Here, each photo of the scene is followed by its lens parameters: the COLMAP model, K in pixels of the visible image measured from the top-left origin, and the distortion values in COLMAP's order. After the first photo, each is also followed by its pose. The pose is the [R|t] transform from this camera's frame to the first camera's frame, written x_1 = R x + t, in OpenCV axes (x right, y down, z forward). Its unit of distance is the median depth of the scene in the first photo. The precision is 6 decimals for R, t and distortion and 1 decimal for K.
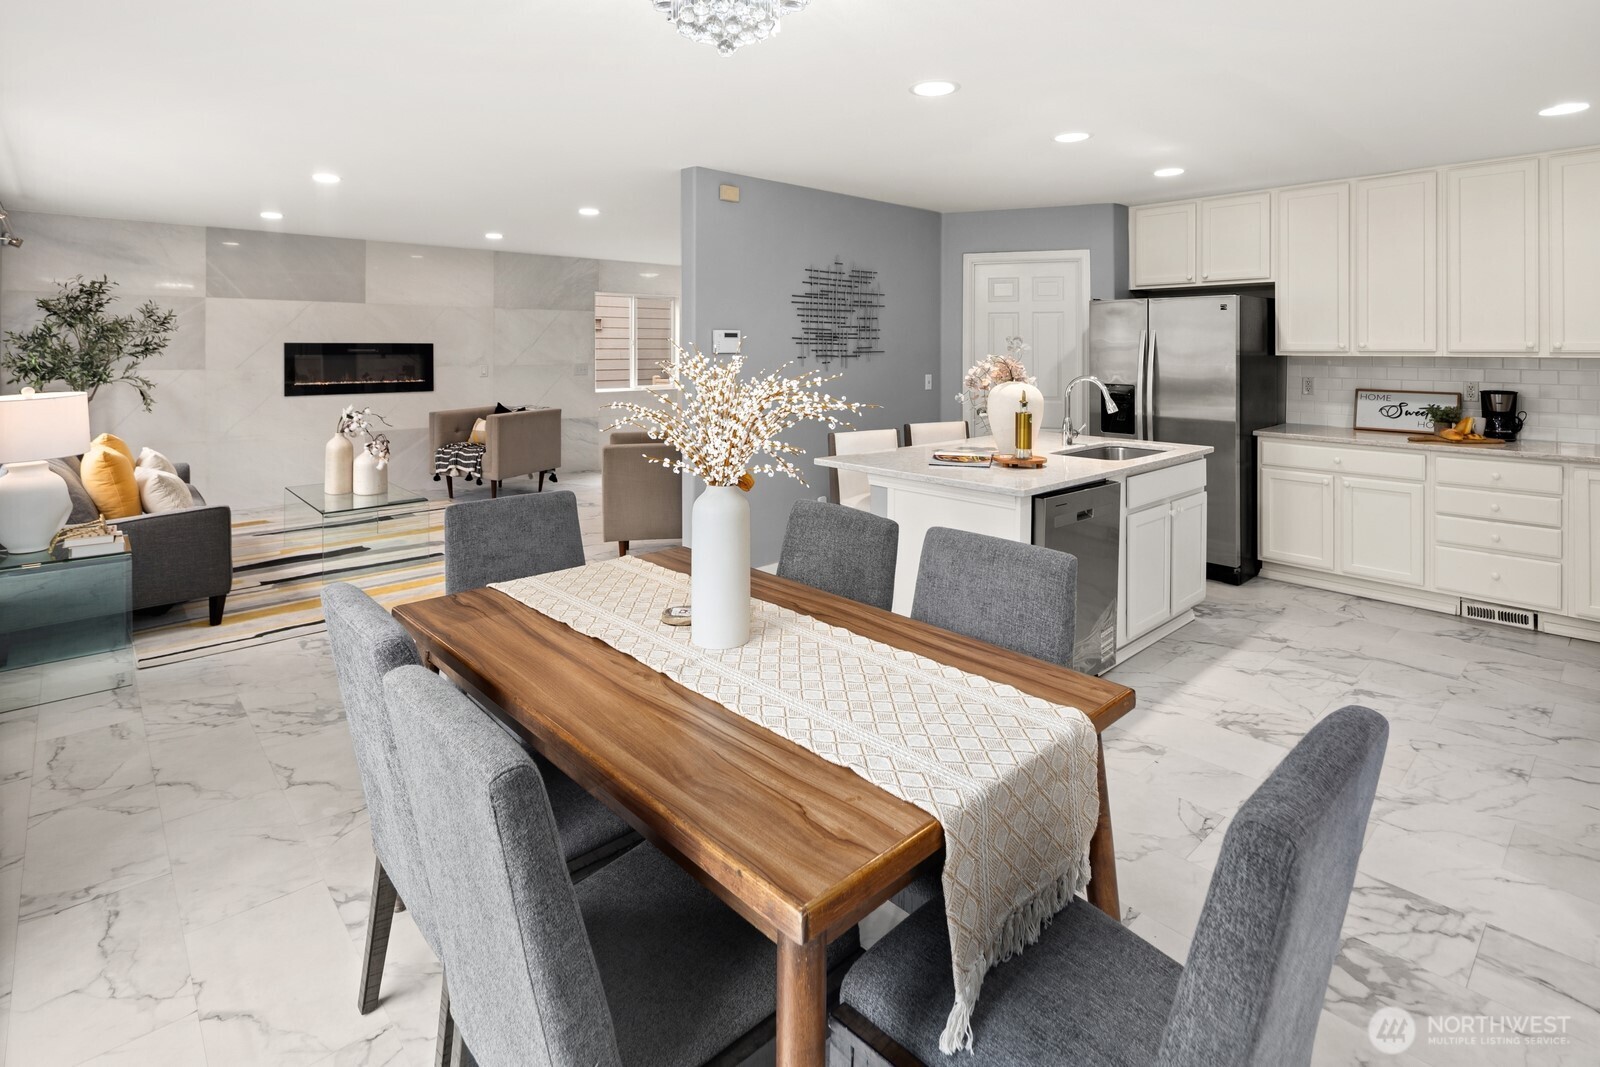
lens RADIAL K [[779.0, 0, 799.0], [0, 779.0, 357.7], [0, 0, 1]] dist [0.000480, -0.000922]
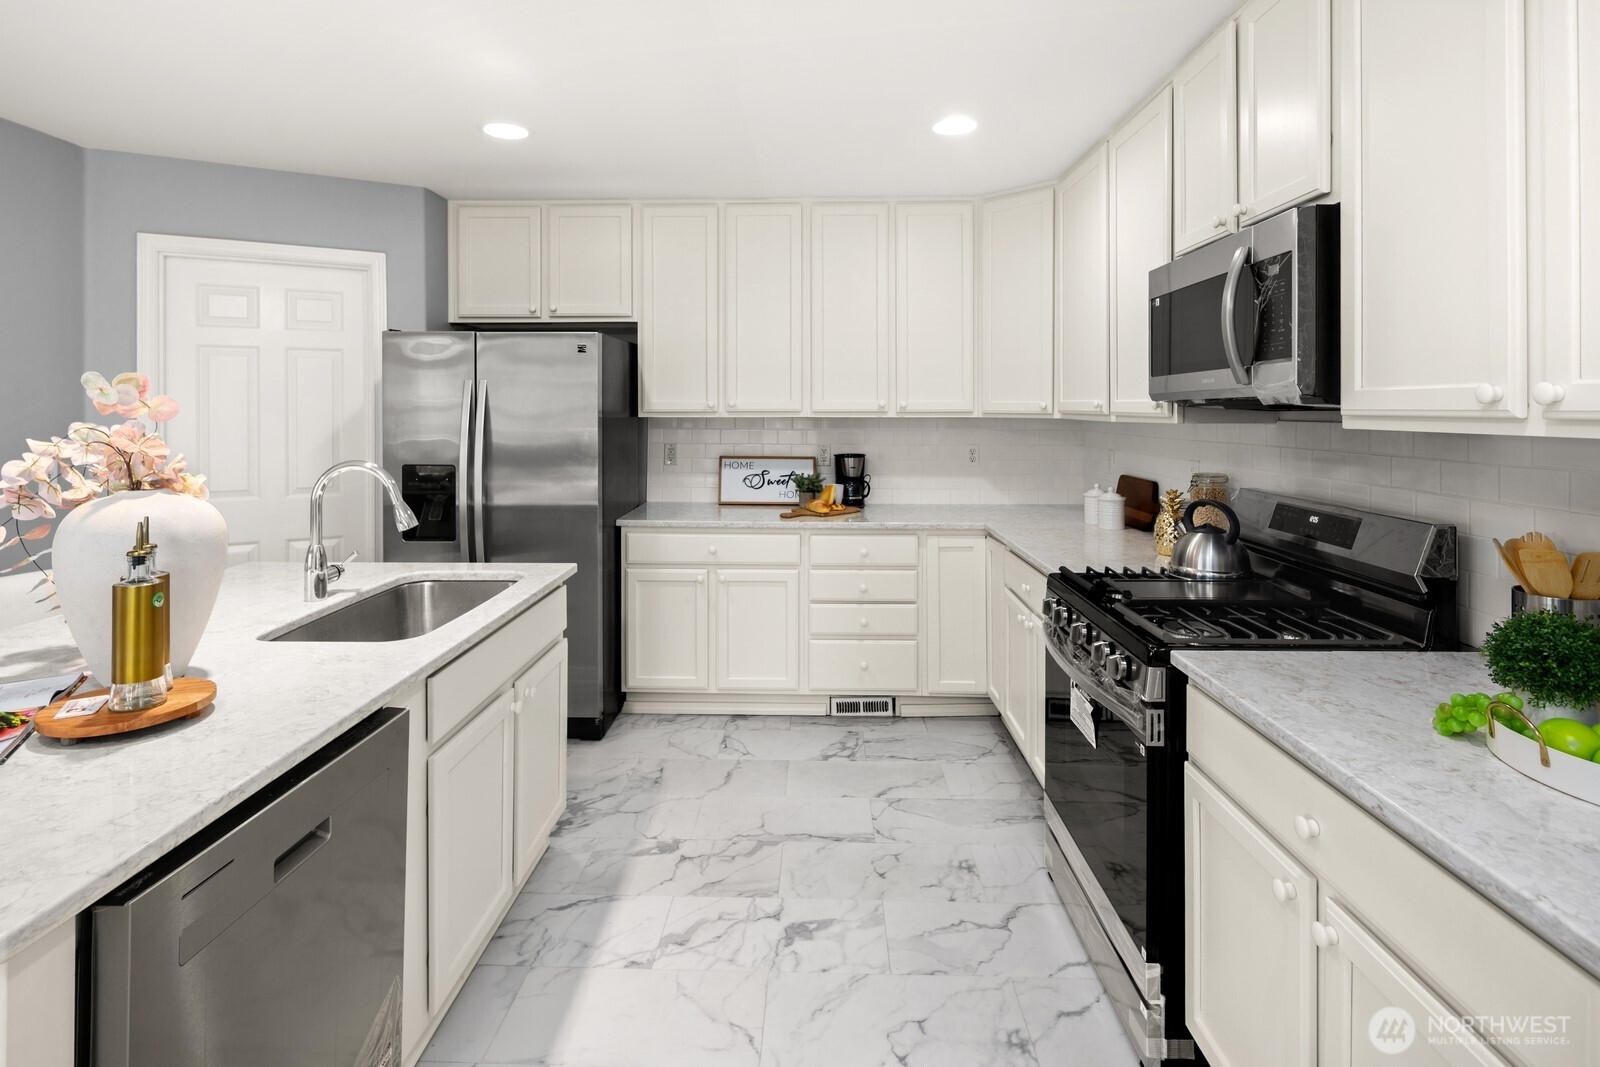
lens RADIAL K [[789.9, 0, 799.4], [0, 789.9, 401.7], [0, 0, 1]] dist [-0.001426, -0.000318]
pose [[0.692968, 0.005561, 0.720947, 0.175443], [0.009108, 0.999823, -0.016467, -0.004332], [-0.720910, 0.017977, 0.692795, 0.381721]]
